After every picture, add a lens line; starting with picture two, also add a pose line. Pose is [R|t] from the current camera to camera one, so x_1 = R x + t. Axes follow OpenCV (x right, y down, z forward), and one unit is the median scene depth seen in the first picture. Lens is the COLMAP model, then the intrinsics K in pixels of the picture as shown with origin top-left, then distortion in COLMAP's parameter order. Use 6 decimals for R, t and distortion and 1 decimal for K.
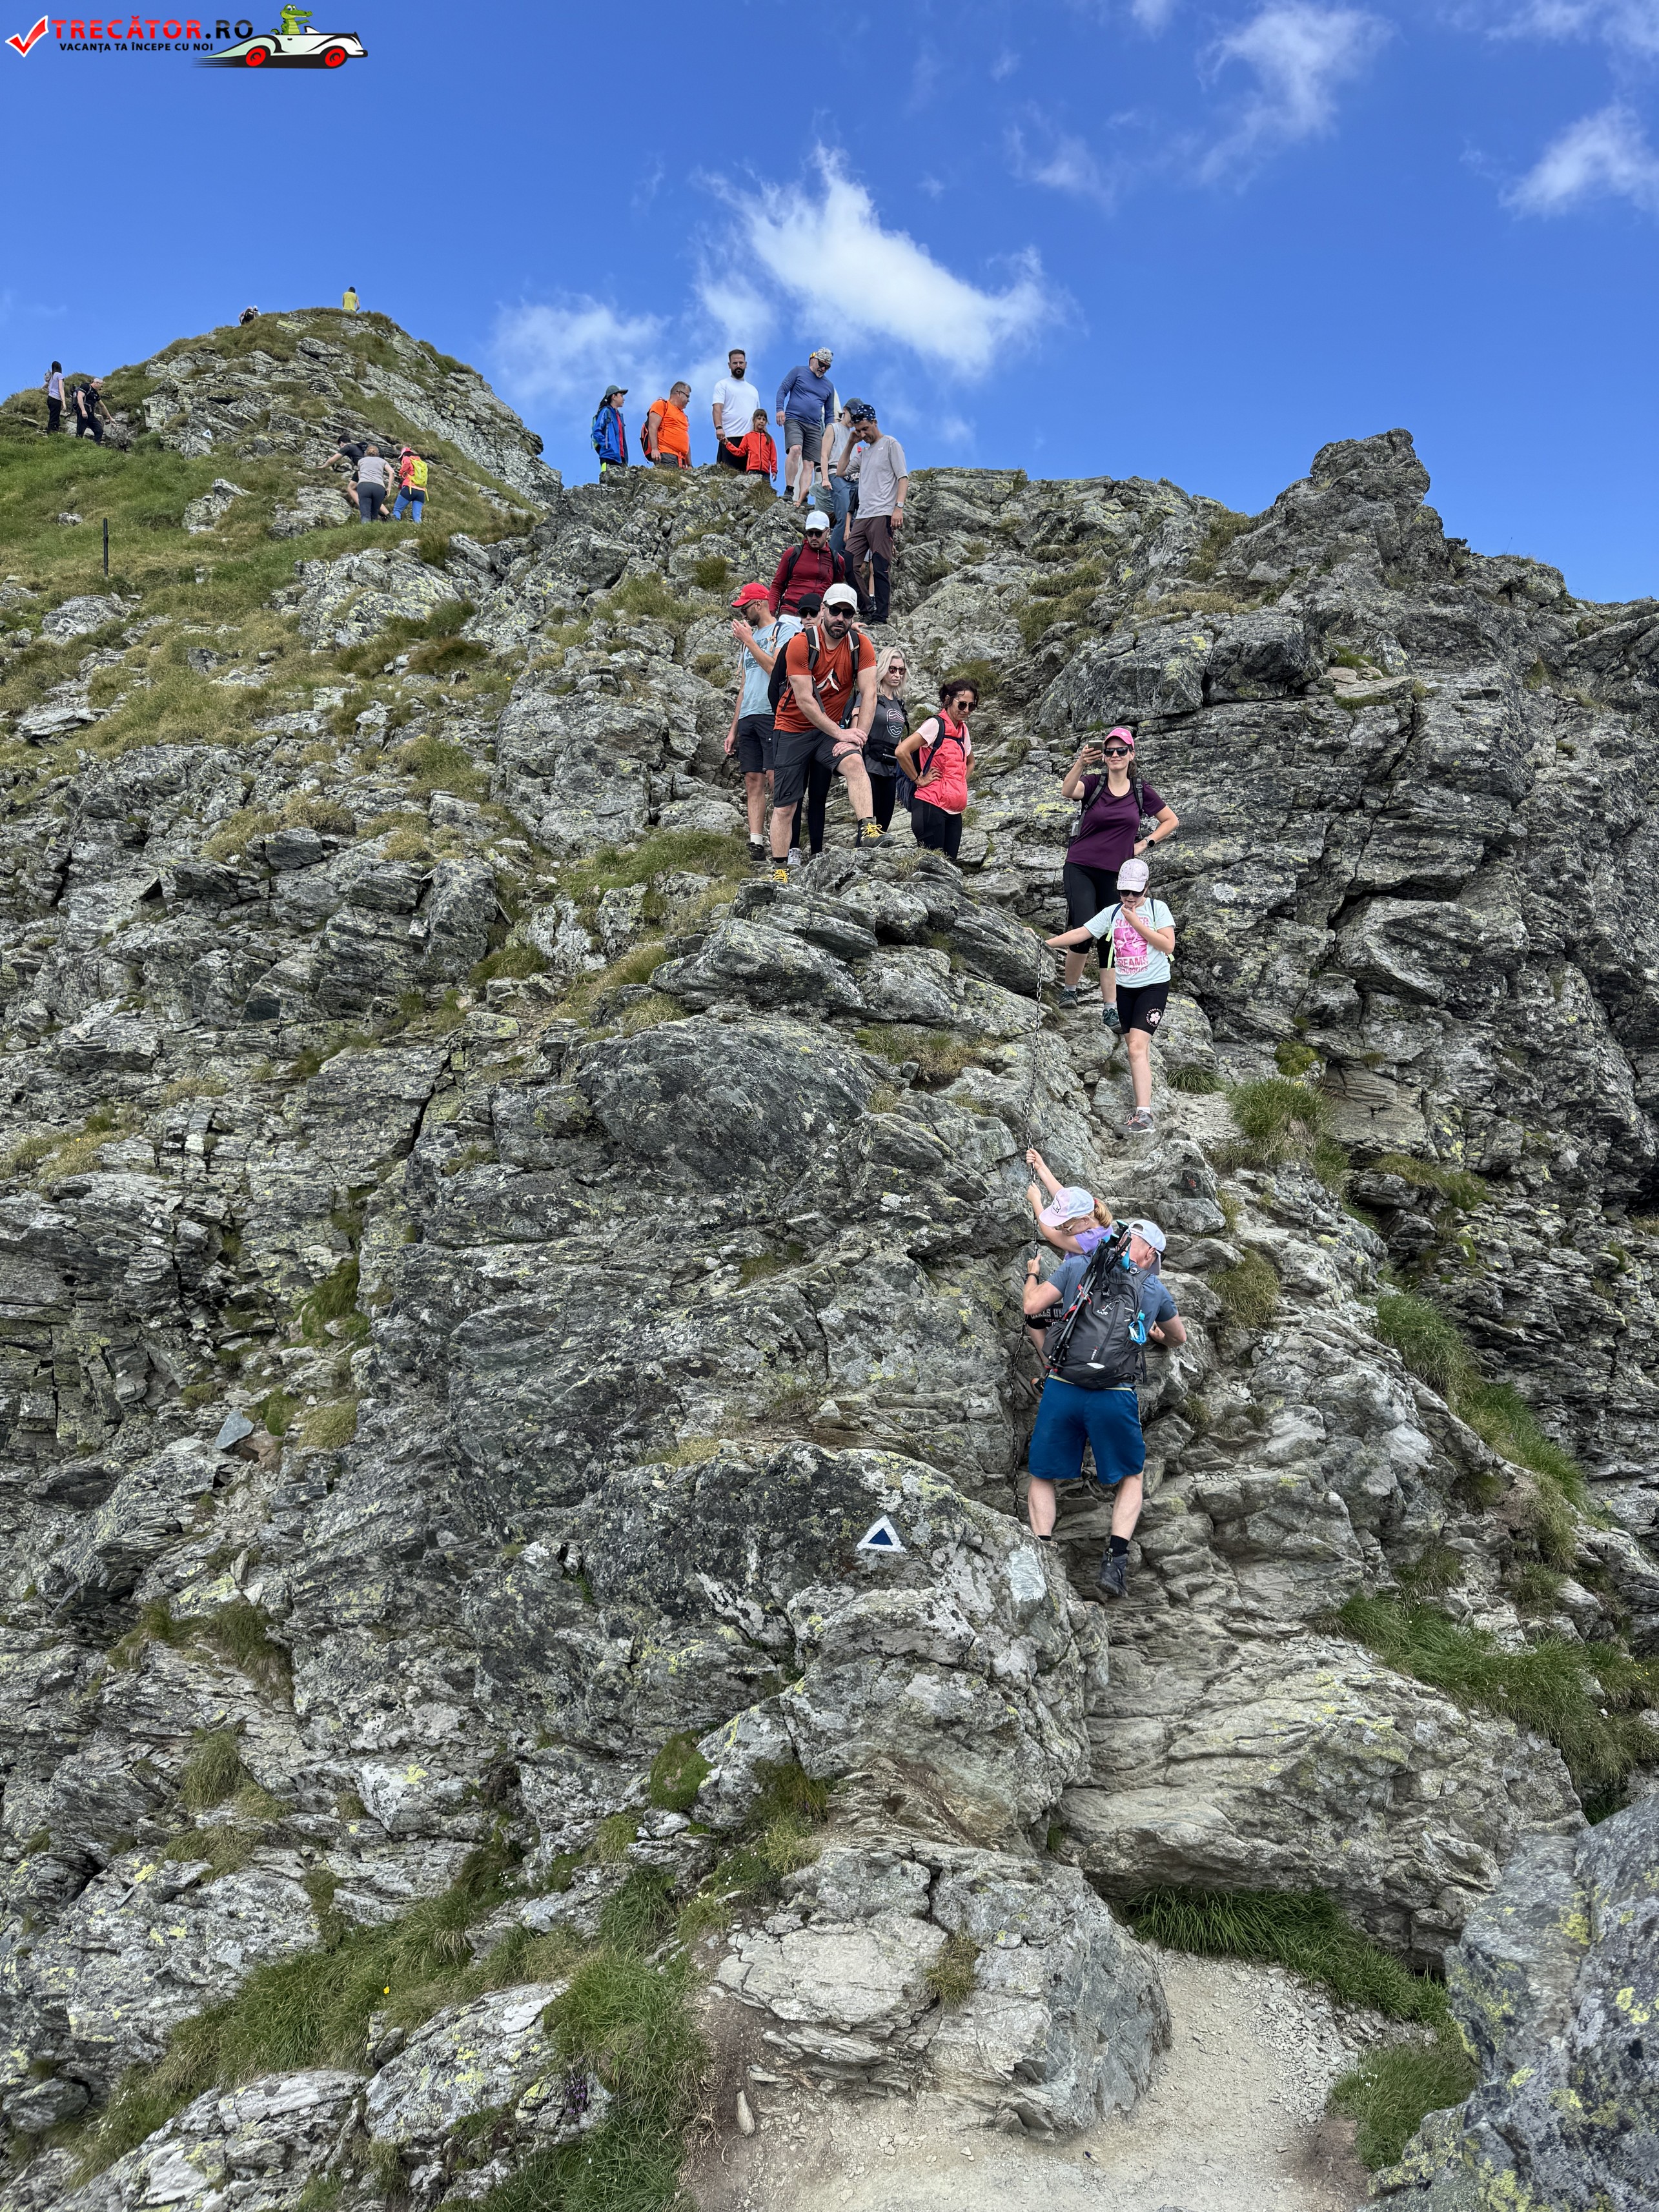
lens RADIAL K [[1513.5, 0, 824.3], [0, 1513.5, 1097.9], [0, 0, 1]] dist [0.167983, -0.339187]
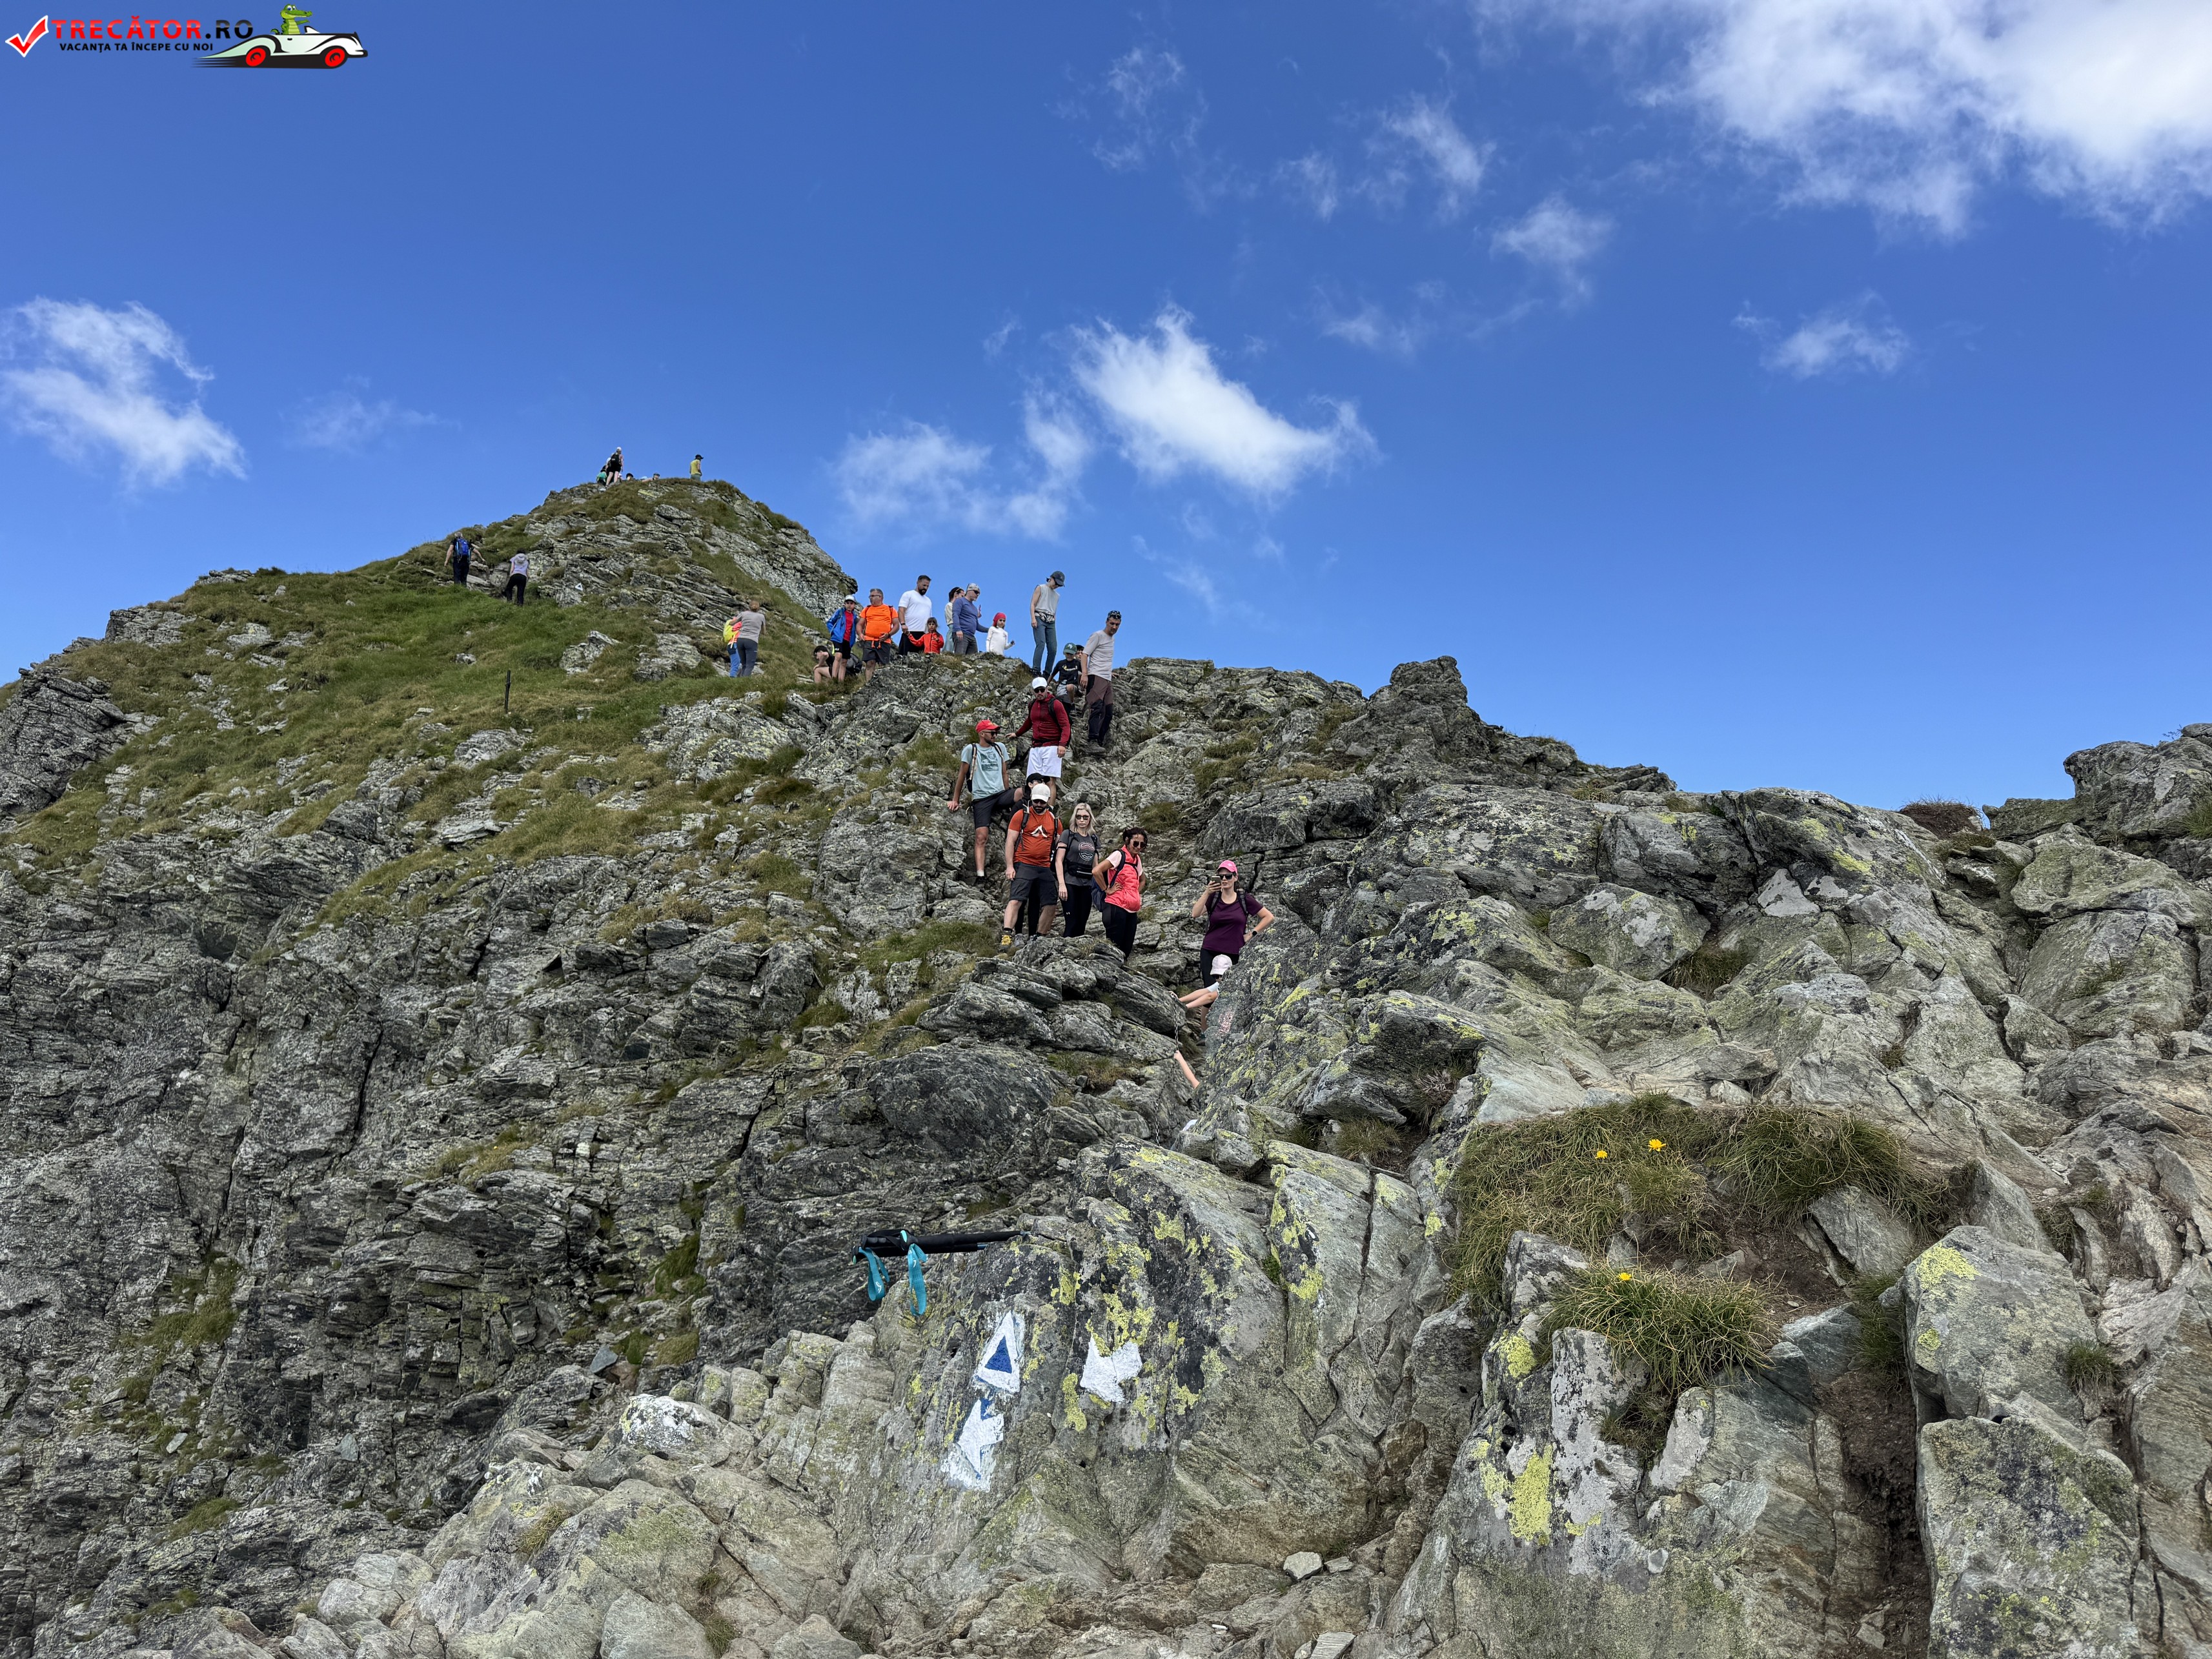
lens RADIAL K [[1513.5, 0, 1106.0], [0, 1513.5, 829.5], [0, 0, 1]] dist [0.167983, -0.339187]
pose [[0.999967, 0.006538, -0.004916, 0.061429], [-0.007456, 0.975725, -0.218871, 0.050052], [0.003366, 0.218901, 0.975741, -0.405331]]
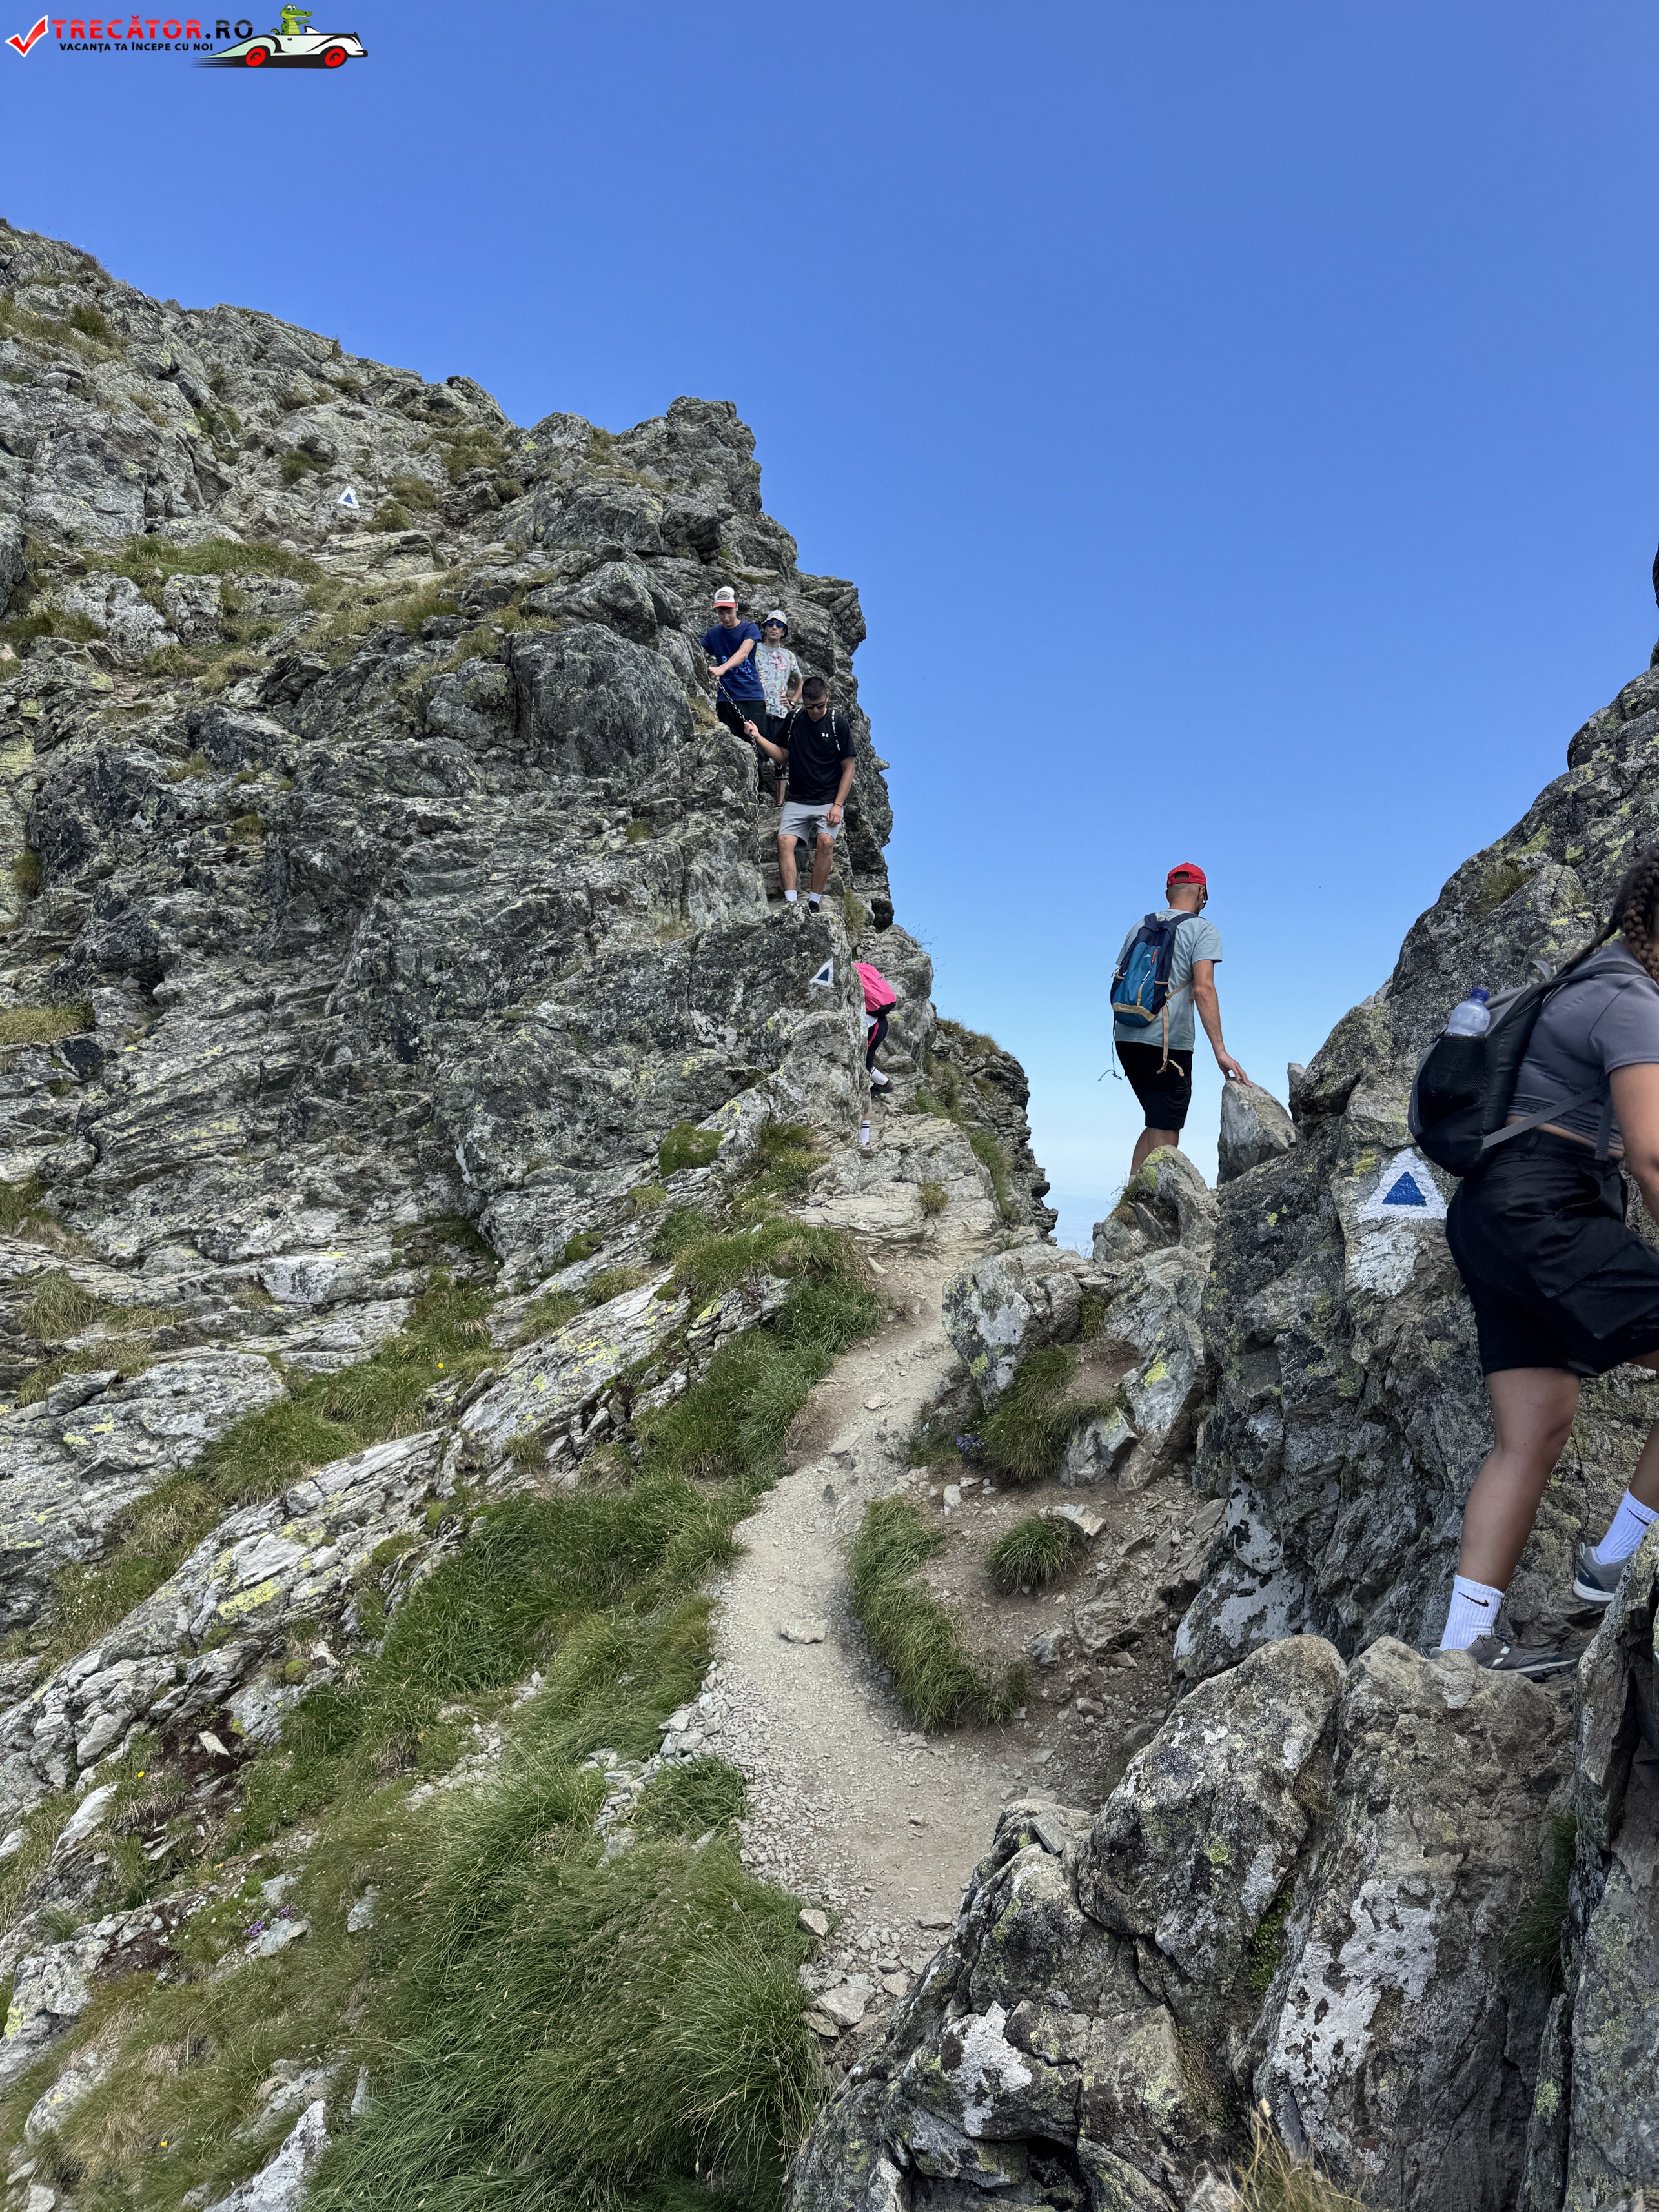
lens RADIAL K [[1513.5, 0, 824.3], [0, 1513.5, 1097.9], [0, 0, 1]] dist [0.167983, -0.339187]
pose [[0.707713, 0.022753, 0.706134, -0.576270], [0.002185, 0.999406, -0.034393, 0.260498], [-0.706497, 0.025883, 0.707243, -0.031885]]
